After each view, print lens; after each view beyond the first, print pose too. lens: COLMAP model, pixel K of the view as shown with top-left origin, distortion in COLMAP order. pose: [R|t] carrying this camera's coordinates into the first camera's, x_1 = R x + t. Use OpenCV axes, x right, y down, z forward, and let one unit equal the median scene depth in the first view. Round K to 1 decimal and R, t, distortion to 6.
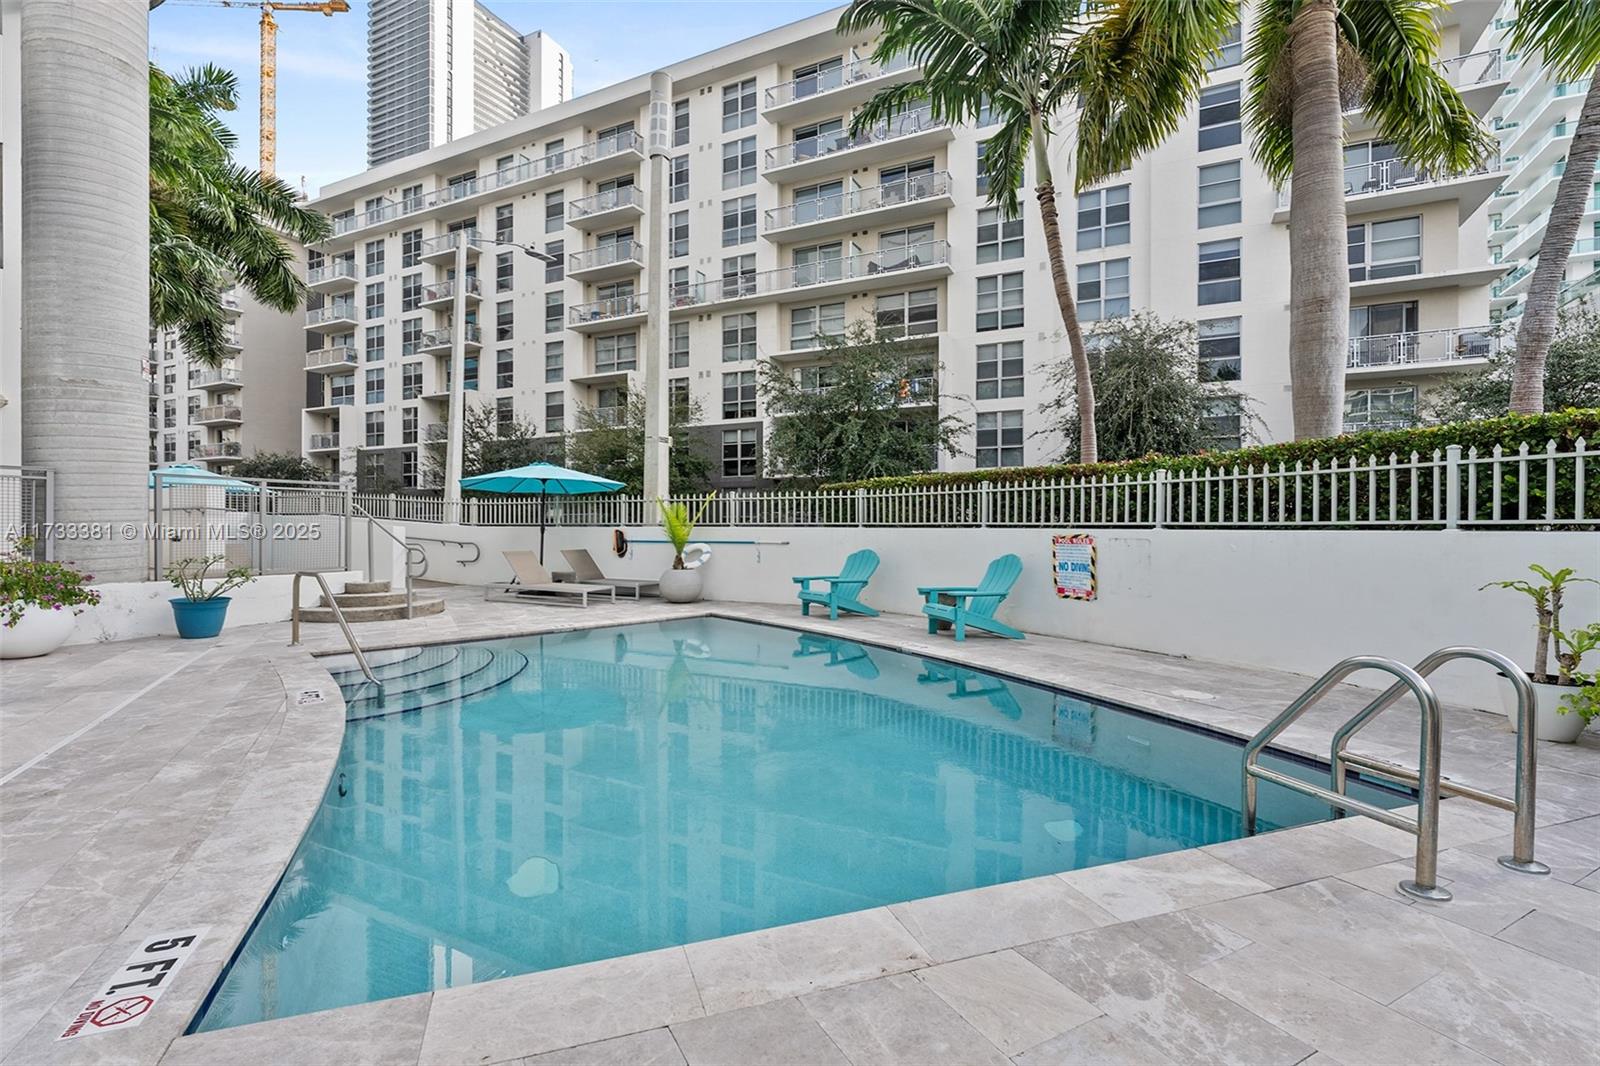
lens RADIAL K [[743.4, 0, 792.3], [0, 743.4, 525.4], [0, 0, 1]] dist [0.000803, 0.000181]
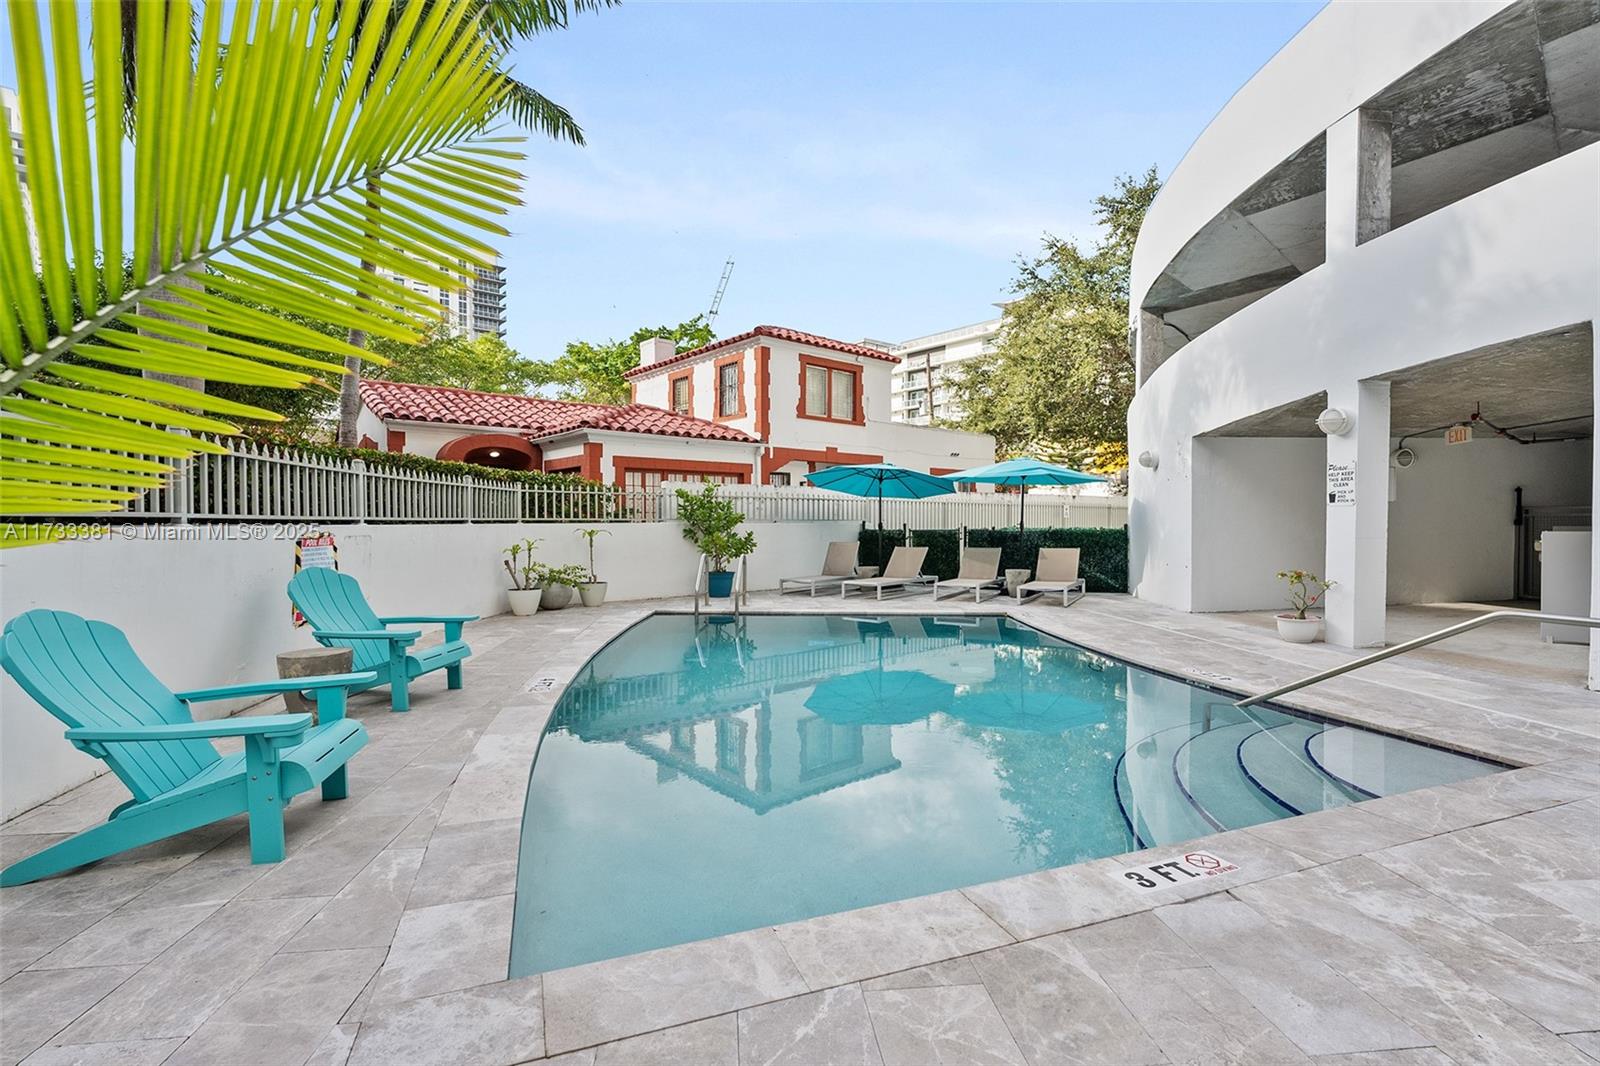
lens RADIAL K [[743.4, 0, 792.3], [0, 743.4, 525.4], [0, 0, 1]] dist [0.000803, 0.000181]
pose [[-0.031966, -0.001050, 0.999488, -0.882383], [-0.010712, 0.999942, 0.000708, 0.001181], [-0.999432, -0.010684, -0.031976, 0.703323]]
